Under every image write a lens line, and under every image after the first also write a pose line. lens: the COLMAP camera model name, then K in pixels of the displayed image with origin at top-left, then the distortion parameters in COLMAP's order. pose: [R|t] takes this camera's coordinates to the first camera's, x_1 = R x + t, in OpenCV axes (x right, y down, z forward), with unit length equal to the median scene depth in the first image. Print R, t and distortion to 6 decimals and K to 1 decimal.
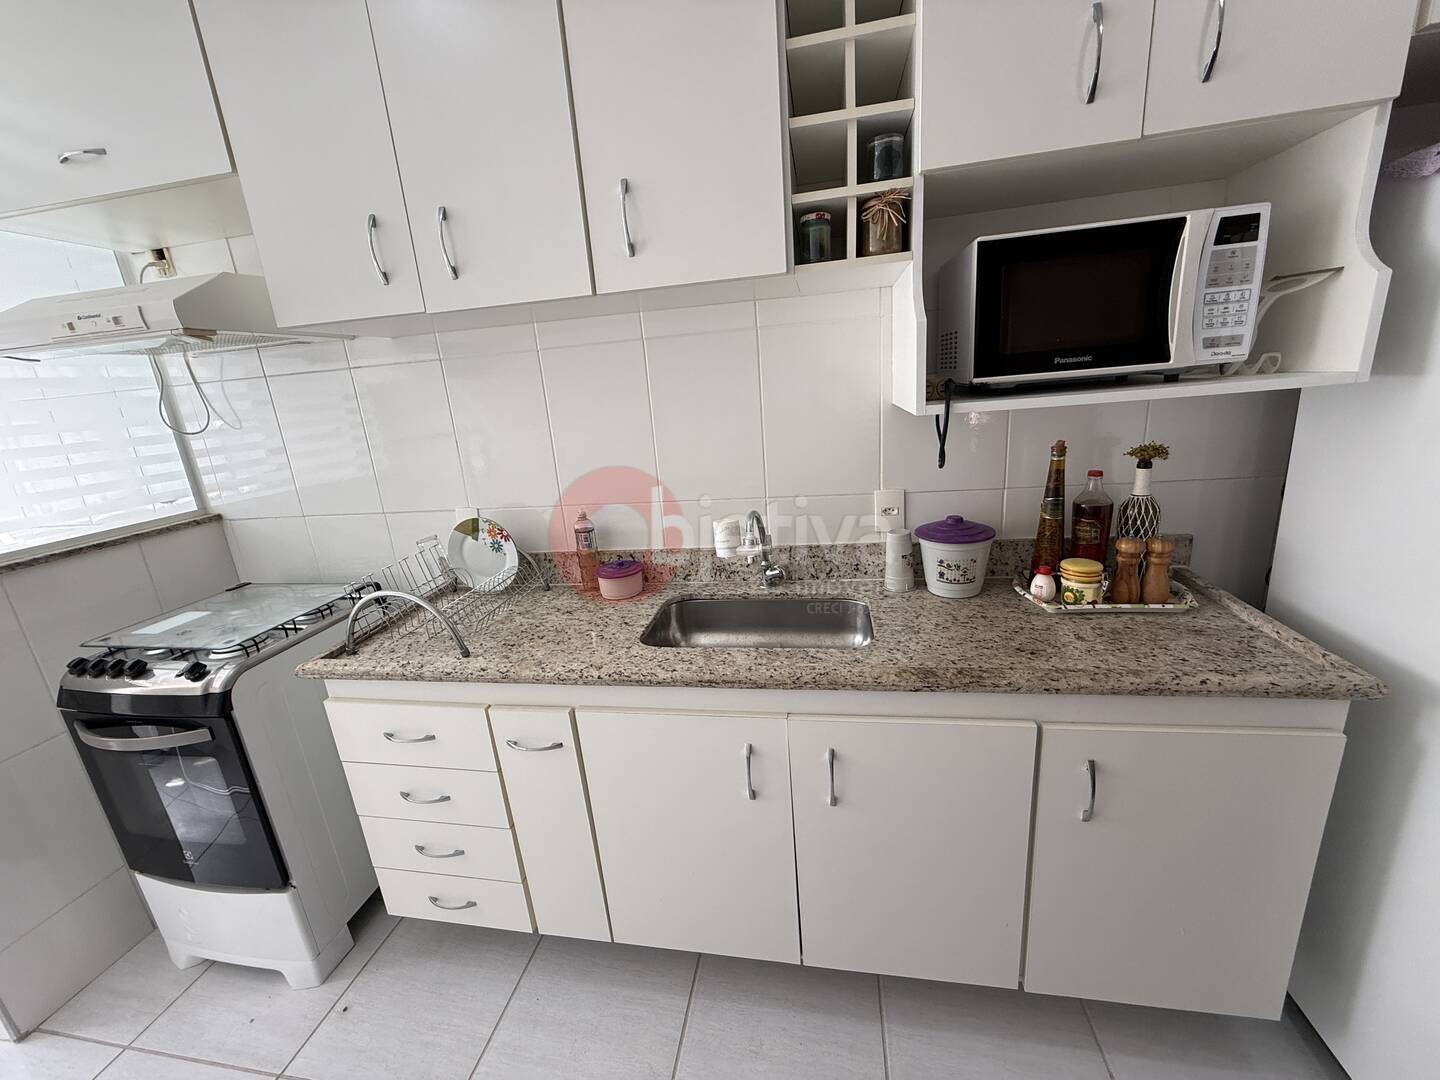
lens RADIAL K [[578.8, 0, 714.4], [0, 578.8, 538.5], [0, 0, 1]] dist [0.000262, -0.000225]
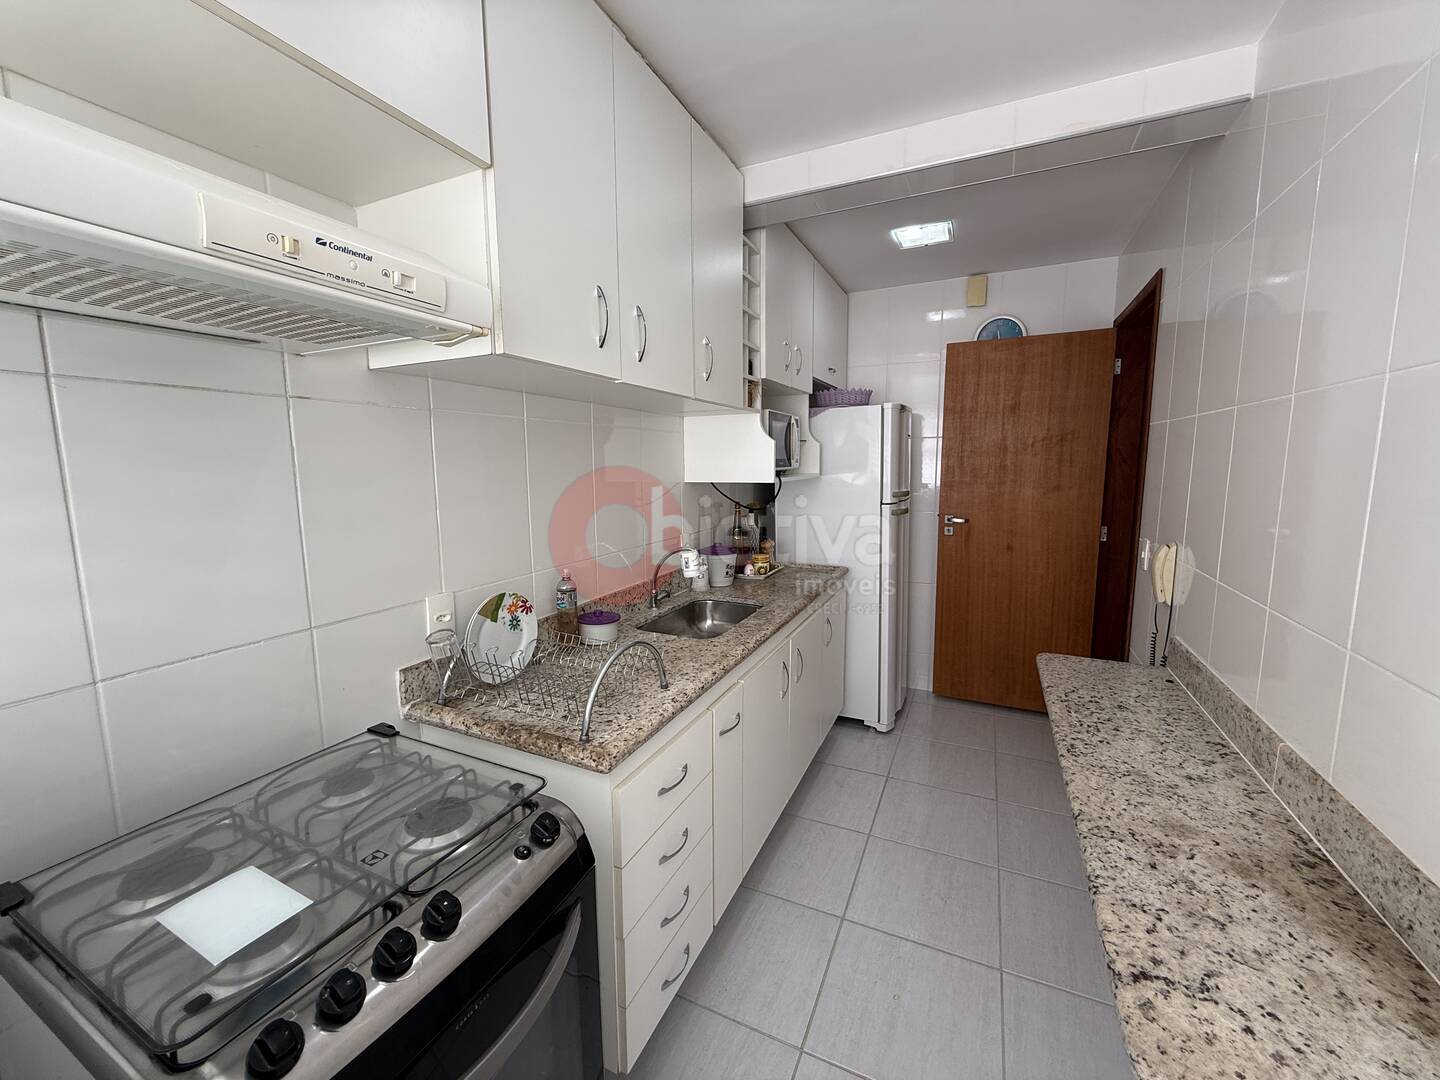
lens RADIAL K [[578.8, 0, 714.4], [0, 578.8, 538.5], [0, 0, 1]] dist [0.000262, -0.000225]
pose [[0.257864, -0.053713, 0.964687, -1.163815], [0.245652, 0.969287, -0.011695, -0.027349], [-0.934431, 0.239993, 0.263139, 0.442684]]
